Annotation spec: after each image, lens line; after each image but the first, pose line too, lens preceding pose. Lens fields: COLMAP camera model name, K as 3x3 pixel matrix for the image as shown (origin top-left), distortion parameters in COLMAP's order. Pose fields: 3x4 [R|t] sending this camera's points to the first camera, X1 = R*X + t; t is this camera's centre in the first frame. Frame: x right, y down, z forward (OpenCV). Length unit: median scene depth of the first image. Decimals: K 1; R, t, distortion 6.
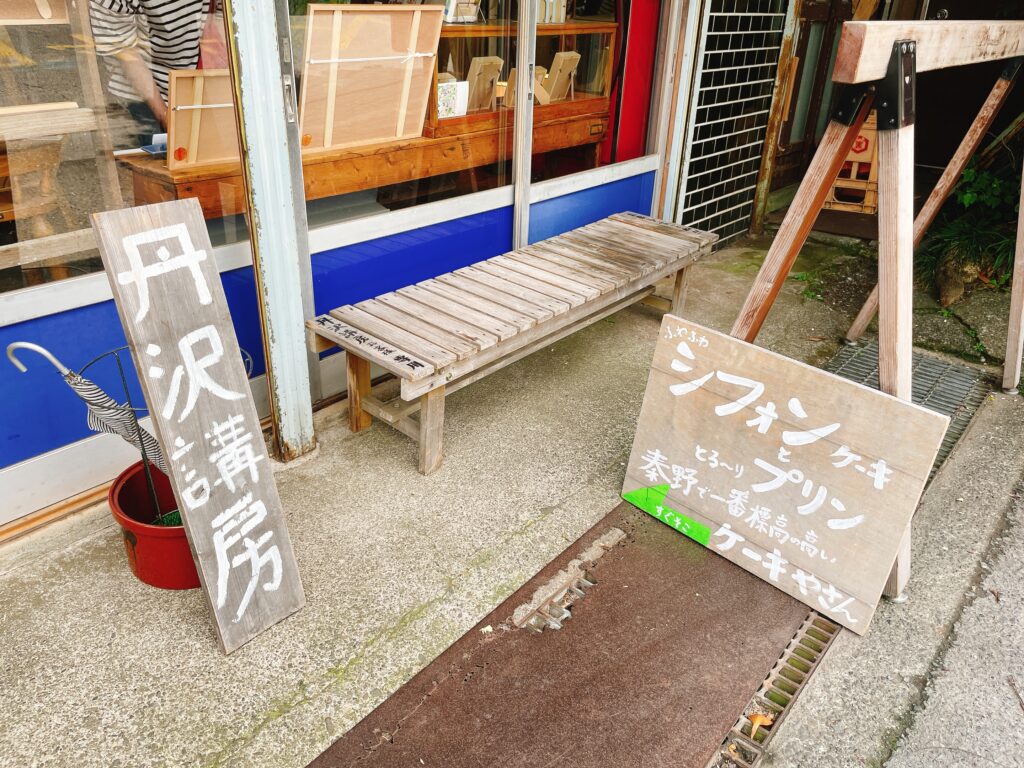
lens RADIAL K [[770.5, 0, 512.0], [0, 770.5, 384.0], [0, 0, 1]] dist [0.002321, 0.000714]
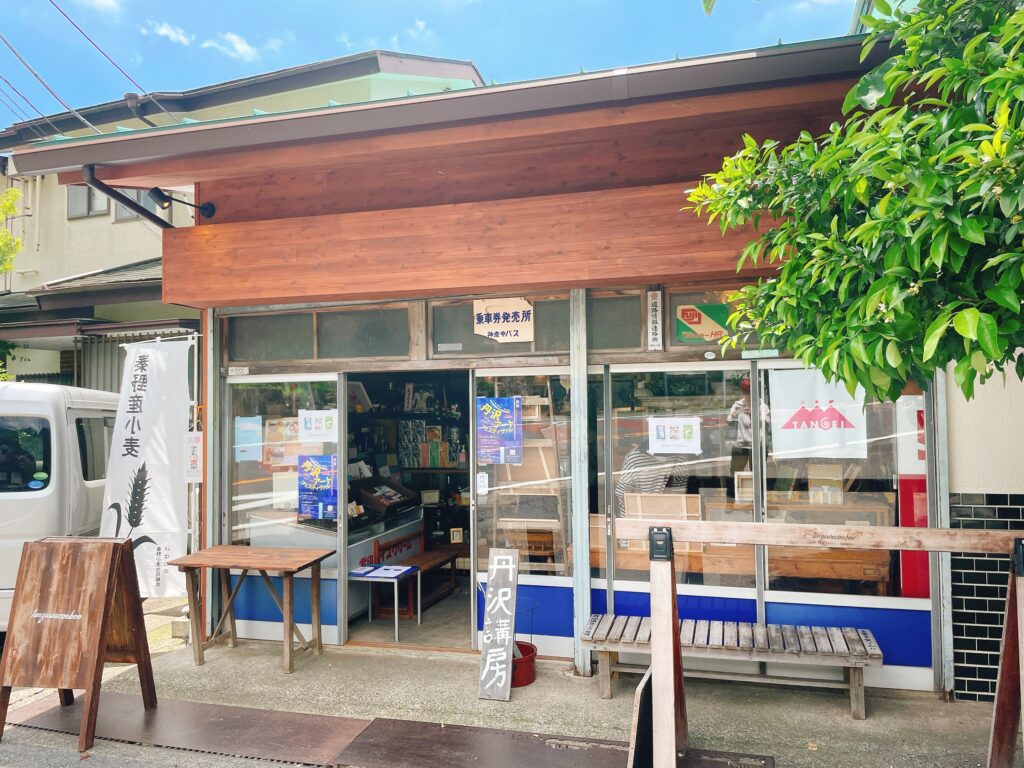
lens RADIAL K [[770.5, 0, 512.0], [0, 770.5, 384.0], [0, 0, 1]] dist [0.002321, 0.000714]
pose [[0.398749, -0.067352, -0.914583, 2.512809], [-0.391810, 0.889182, -0.236307, -0.074466], [0.829146, 0.452570, 0.328172, -0.415343]]
